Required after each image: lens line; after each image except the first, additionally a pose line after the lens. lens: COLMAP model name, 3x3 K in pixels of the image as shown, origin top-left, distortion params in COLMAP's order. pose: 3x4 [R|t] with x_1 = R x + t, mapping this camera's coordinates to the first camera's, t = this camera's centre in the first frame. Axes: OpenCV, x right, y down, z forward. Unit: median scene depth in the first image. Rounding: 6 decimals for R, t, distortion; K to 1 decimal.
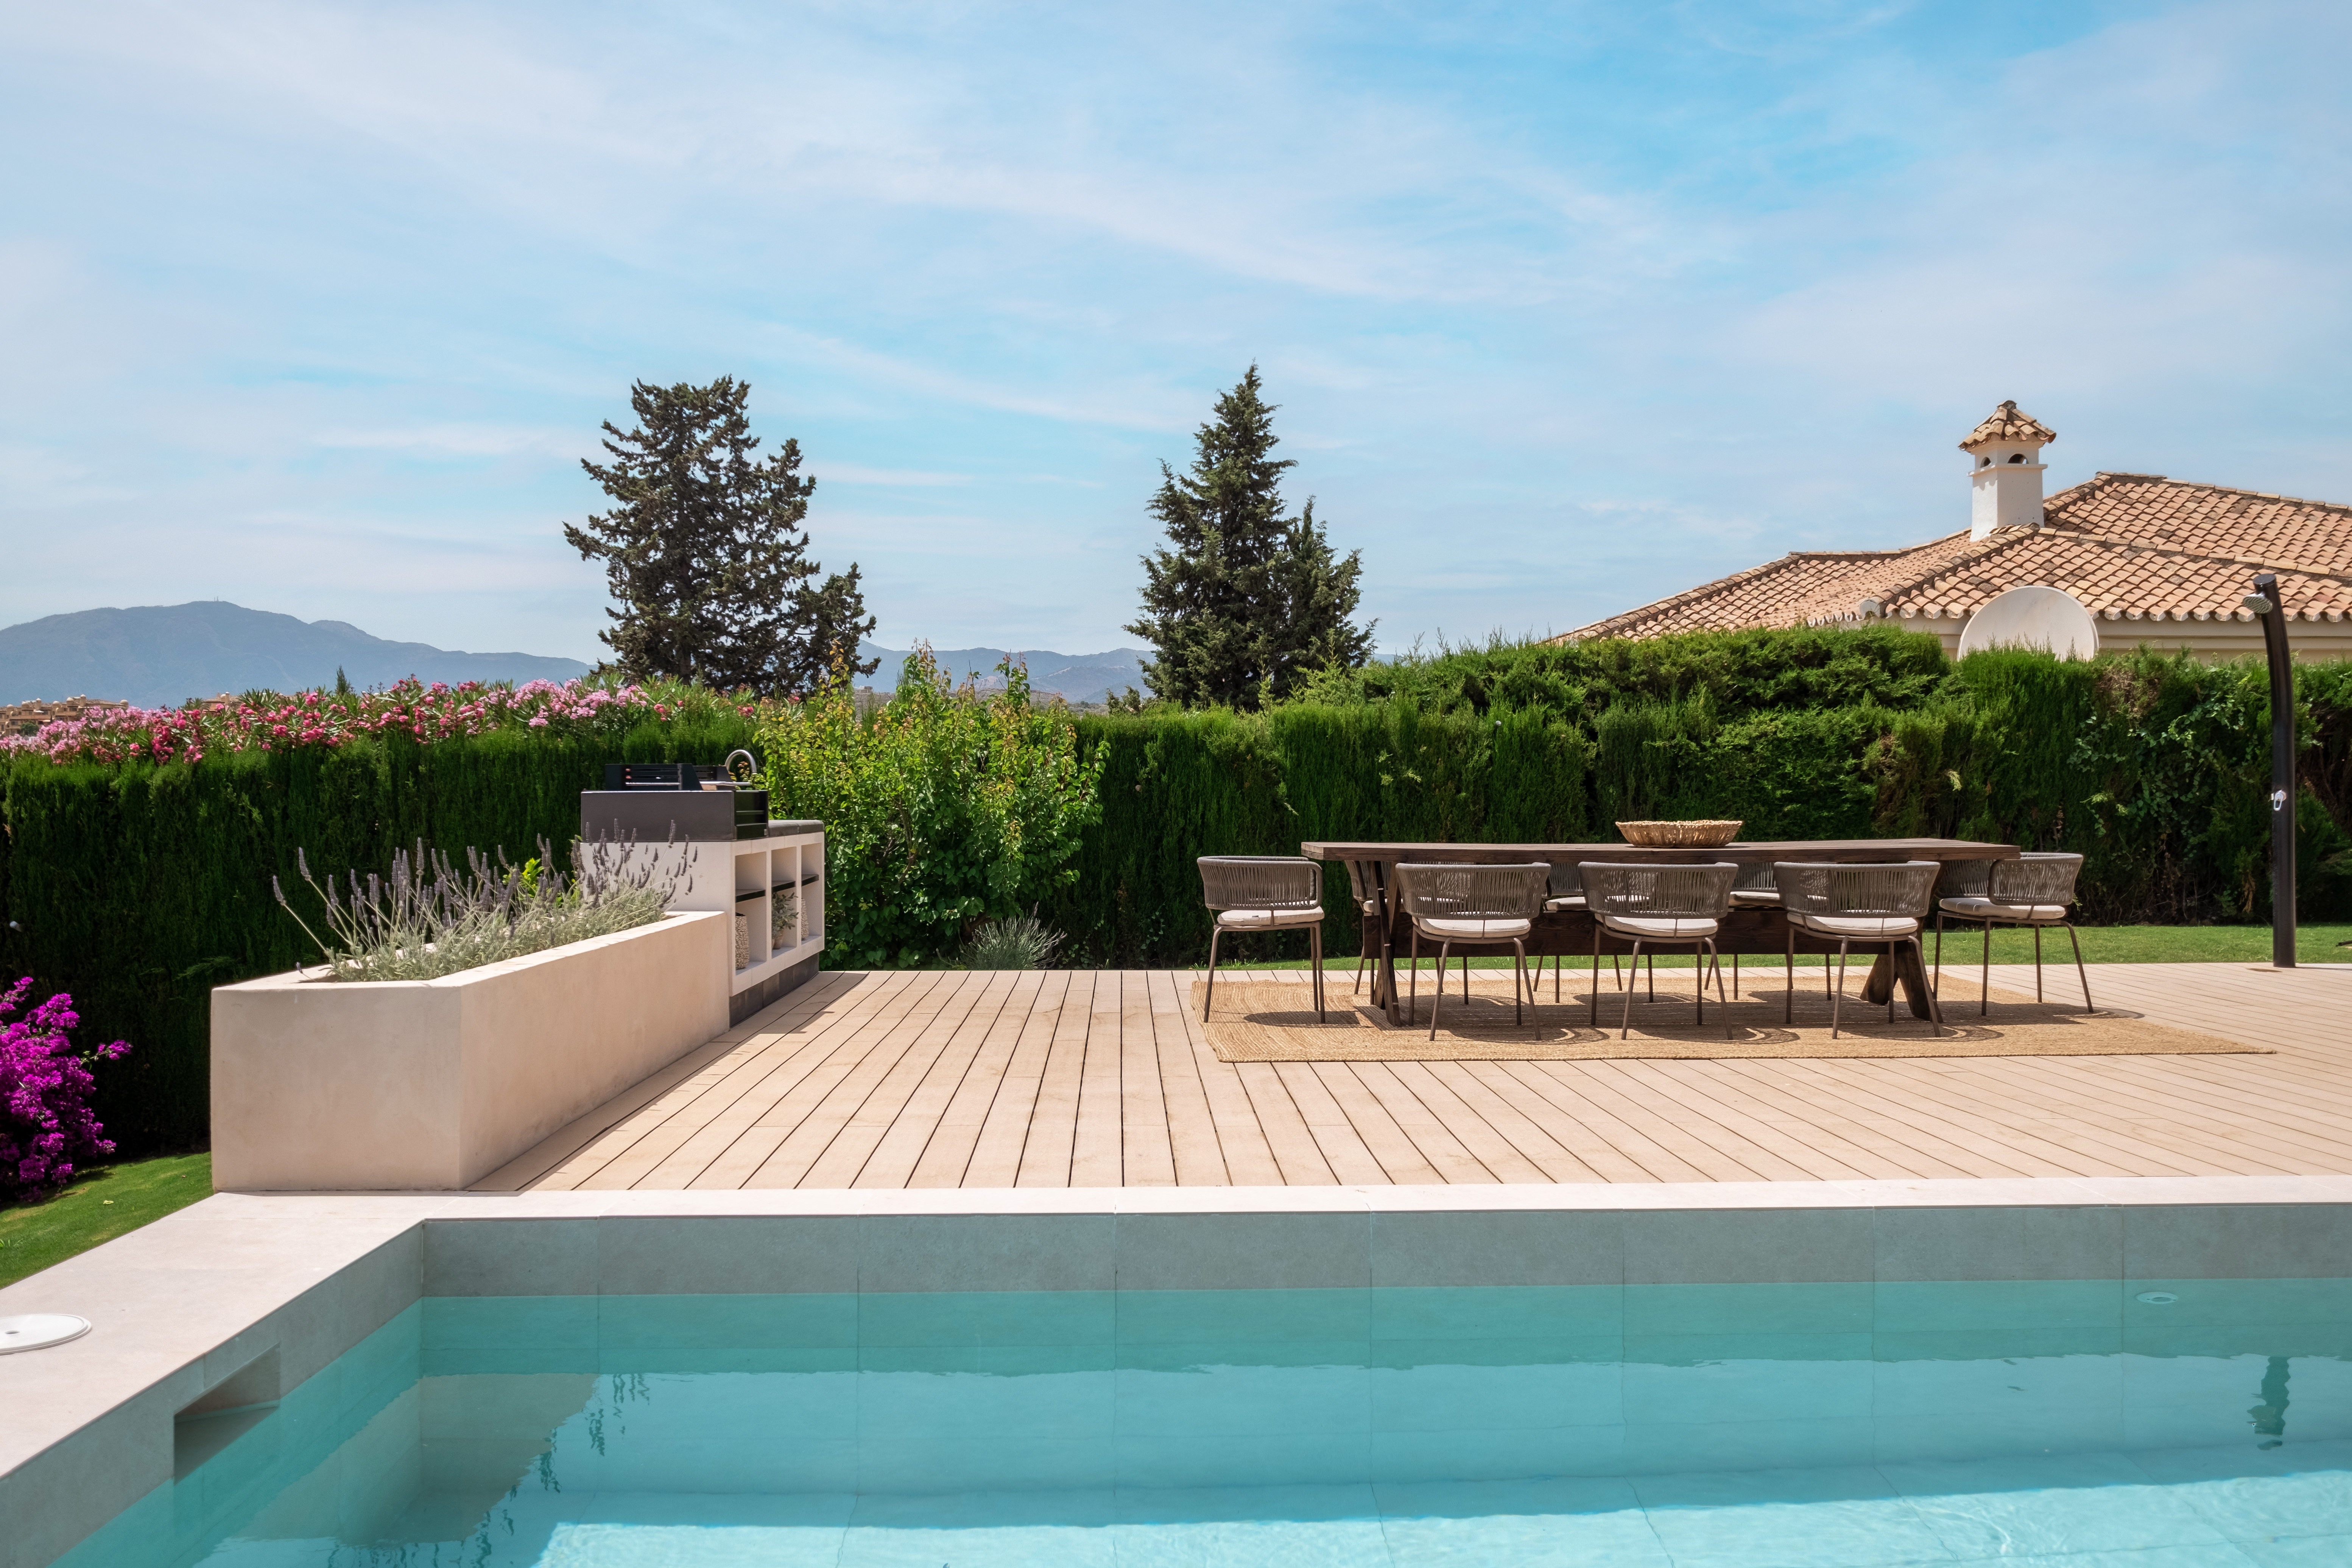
lens RADIAL K [[1934.1, 0, 1176.0], [0, 1934.1, 784.0], [0, 0, 1]] dist [-0.004085, 0.002712]
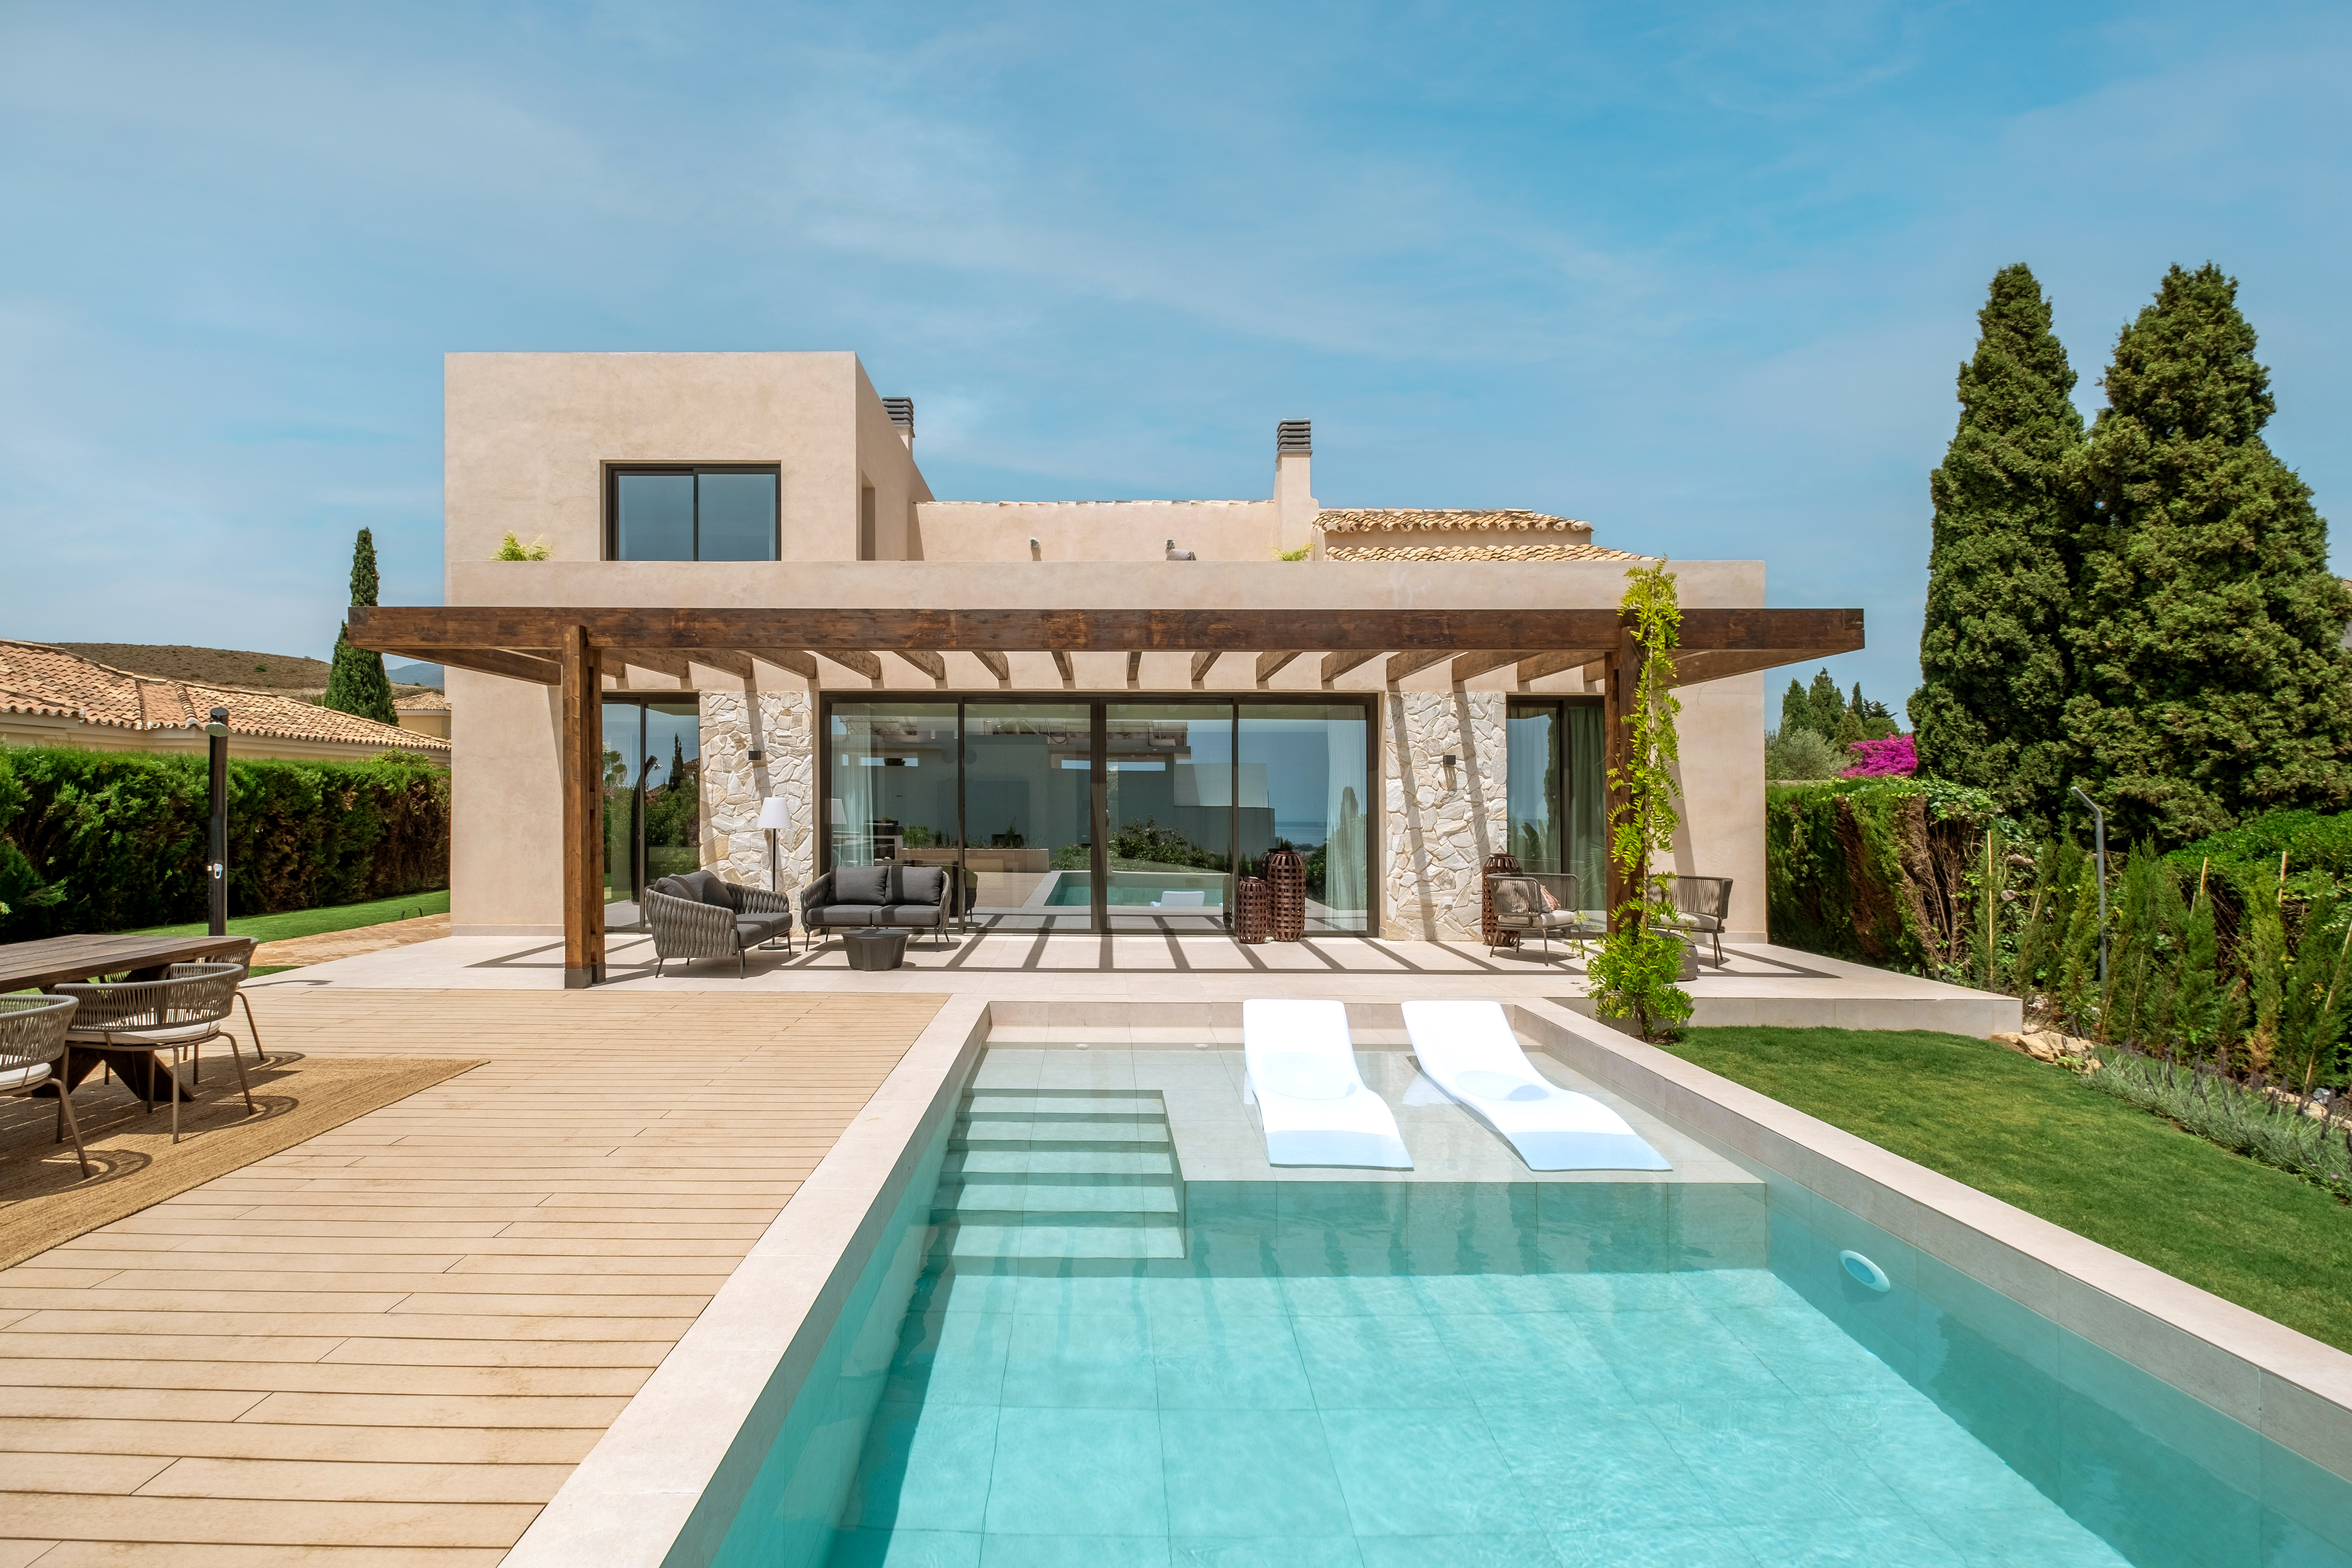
lens RADIAL K [[1075.7, 0, 1074.4], [0, 1075.7, 787.0], [0, 0, 1]] dist [0.000154, -0.000159]
pose [[0.047212, 0.016300, 0.998752, -0.112688], [-0.009560, 0.999828, -0.015866, -0.029604], [-0.998839, -0.008799, 0.047360, 0.227141]]
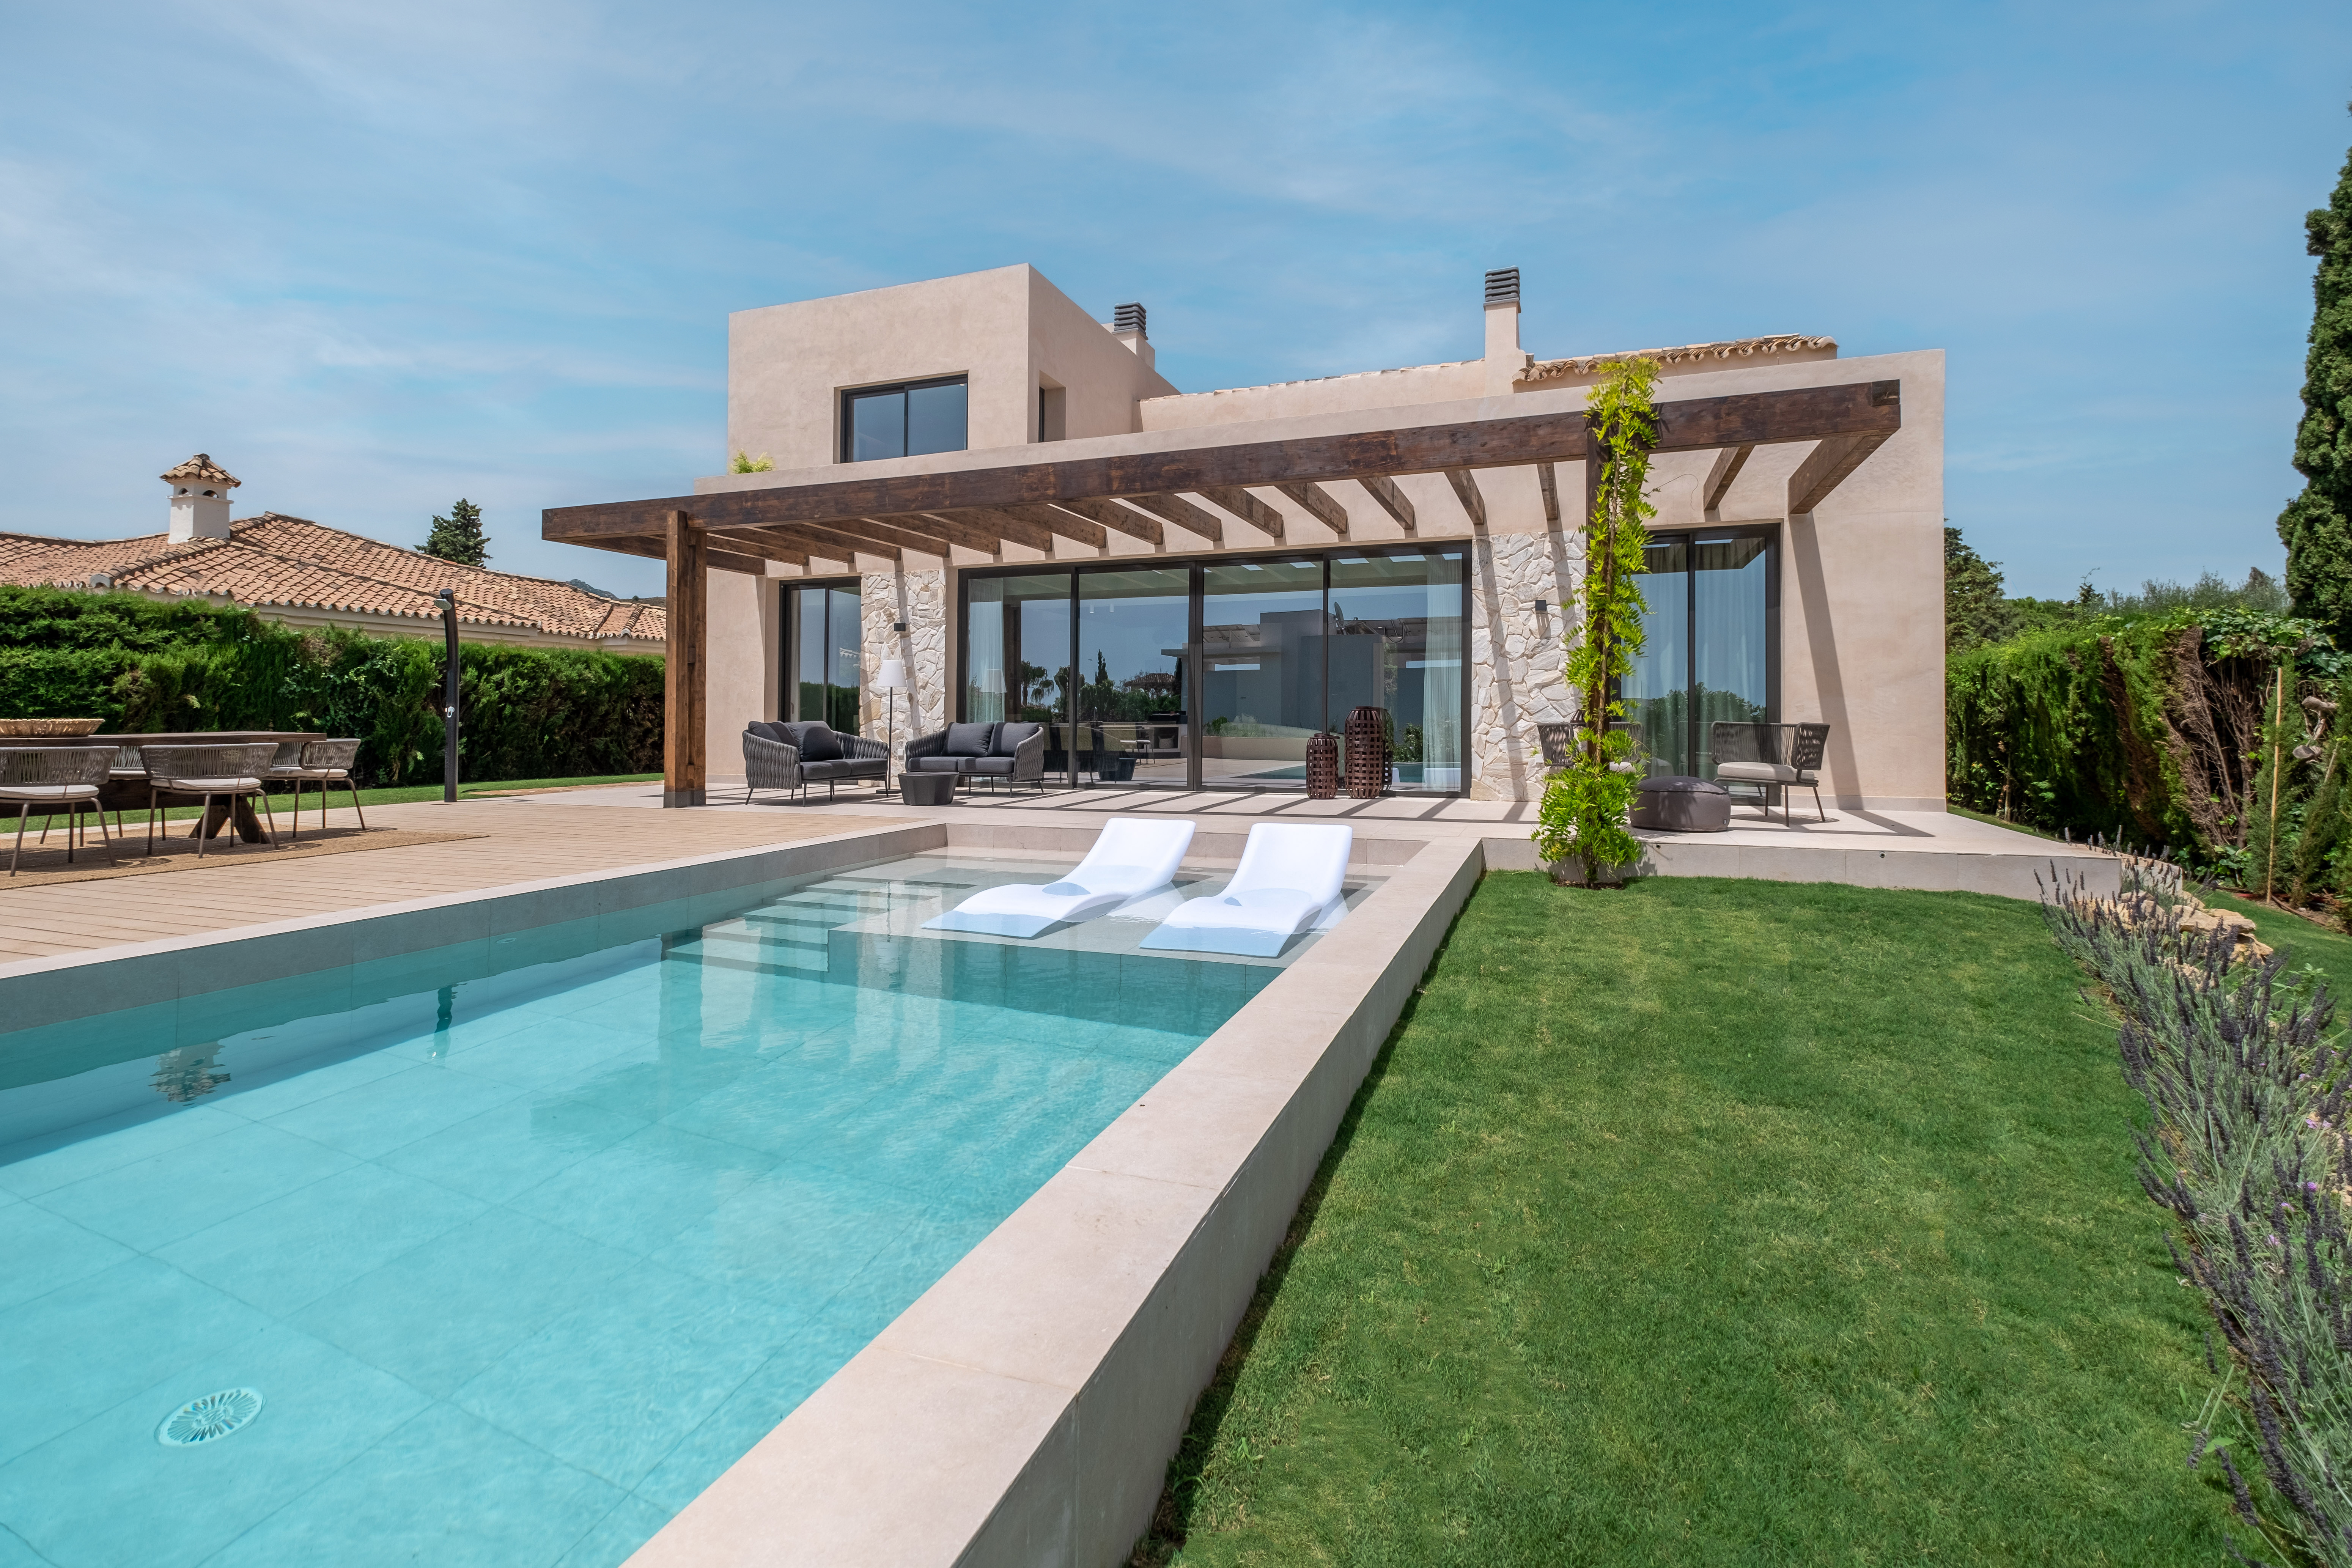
lens RADIAL K [[1069.1, 0, 1179.6], [0, 1069.1, 696.0], [0, 0, 1]] dist [-0.002522, -0.000834]
pose [[0.374552, 0.023031, 0.926920, -0.075577], [-0.004318, 0.999724, -0.023096, 0.009027], [-0.927196, 0.004648, 0.374548, -0.020557]]
